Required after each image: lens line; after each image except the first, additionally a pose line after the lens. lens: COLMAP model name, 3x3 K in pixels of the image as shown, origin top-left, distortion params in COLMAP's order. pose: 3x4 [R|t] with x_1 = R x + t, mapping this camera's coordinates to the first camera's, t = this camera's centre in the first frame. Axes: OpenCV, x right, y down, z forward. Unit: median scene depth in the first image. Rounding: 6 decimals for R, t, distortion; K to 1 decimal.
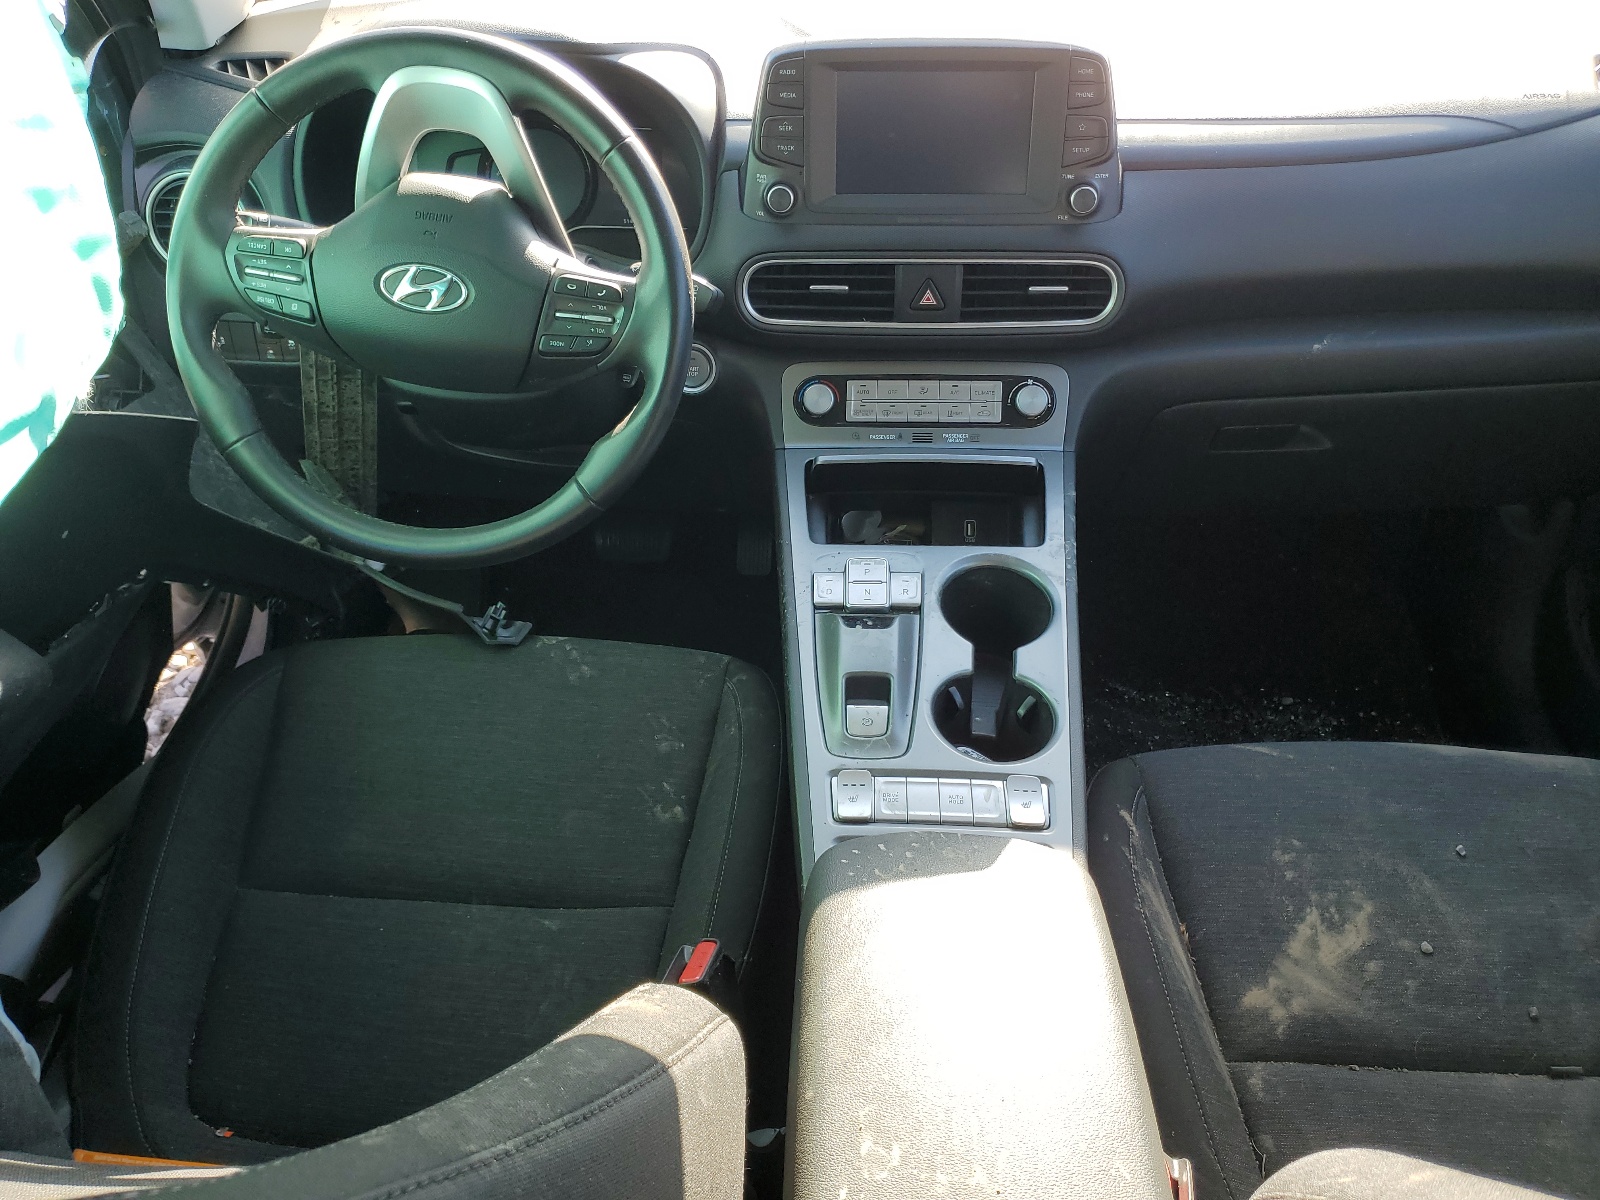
lens RADIAL K [[1214.3, 0, 799.7], [0, 1214.3, 600.4], [0, 0, 1]] dist [0.039367, 0.005772]
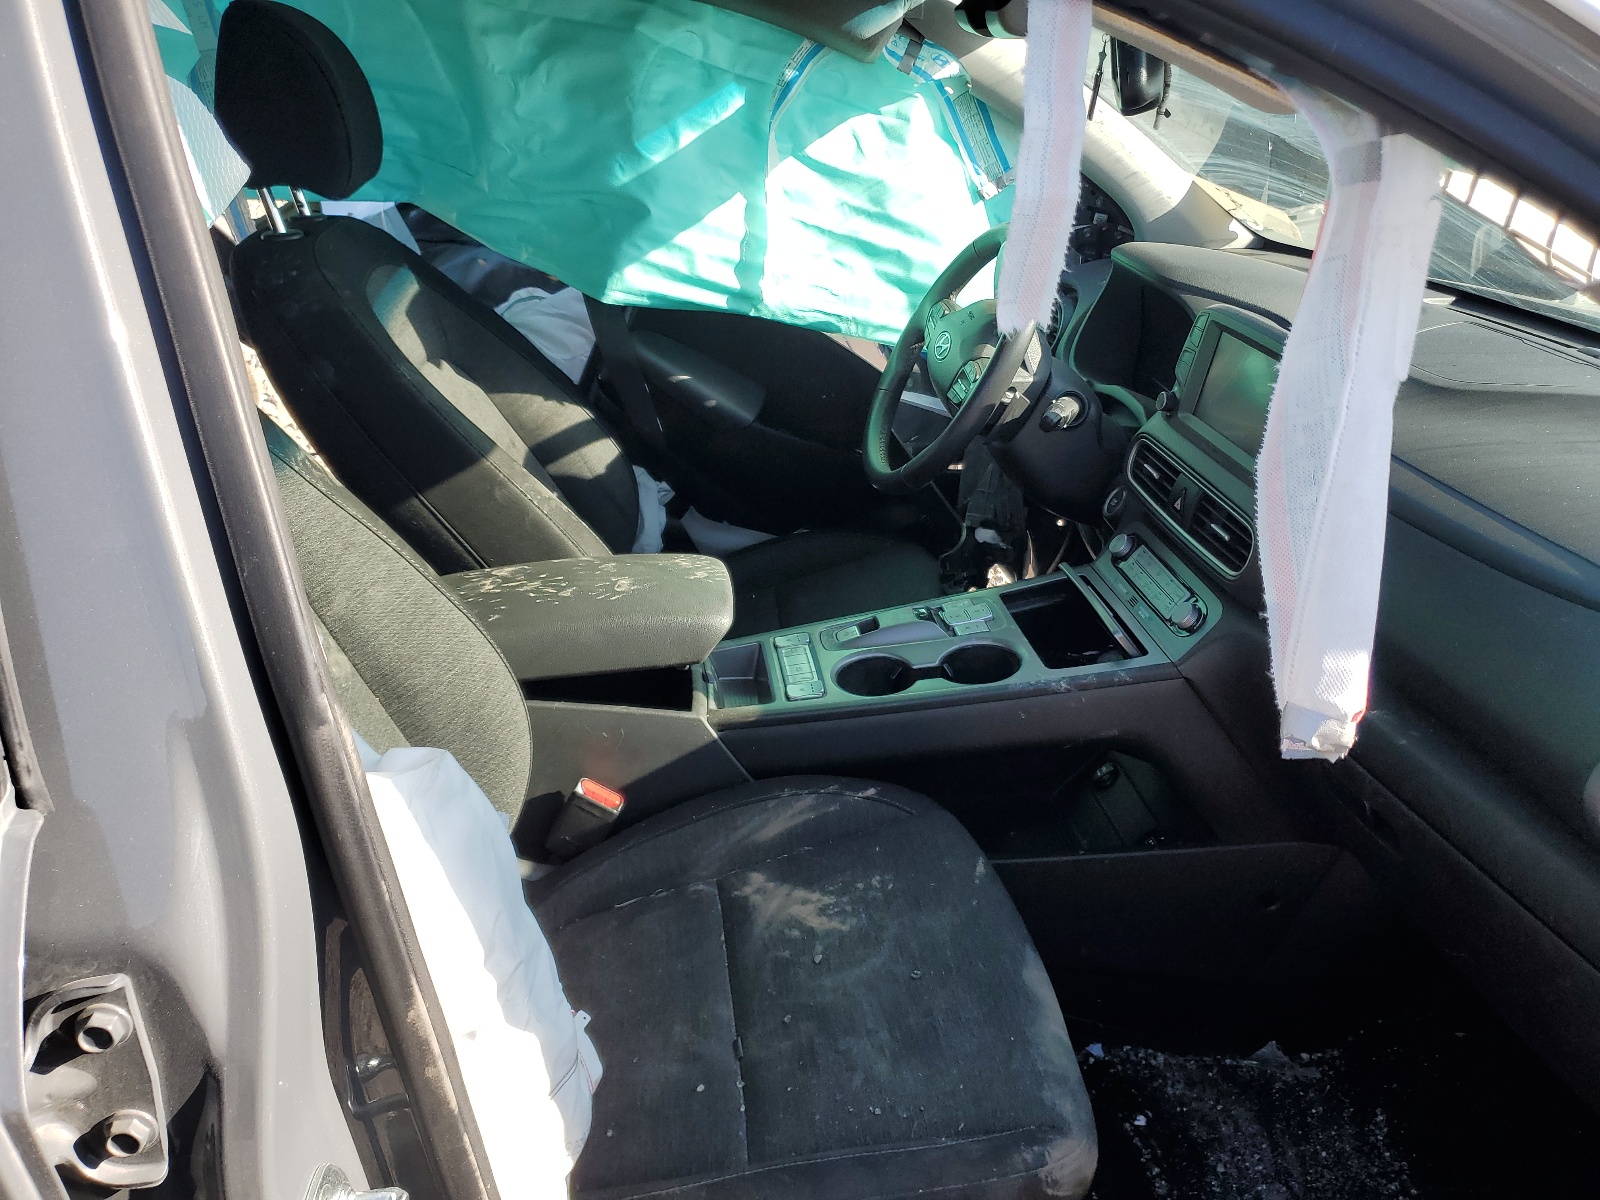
lens RADIAL K [[1214.3, 0, 800.2], [0, 1214.3, 598.8], [0, 0, 1]] dist [0.039367, 0.005772]
pose [[0.168156, 0.415474, -0.893927, 1.446035], [-0.627296, 0.744632, 0.228086, -0.257403], [0.760410, 0.522402, 0.385839, 0.316952]]
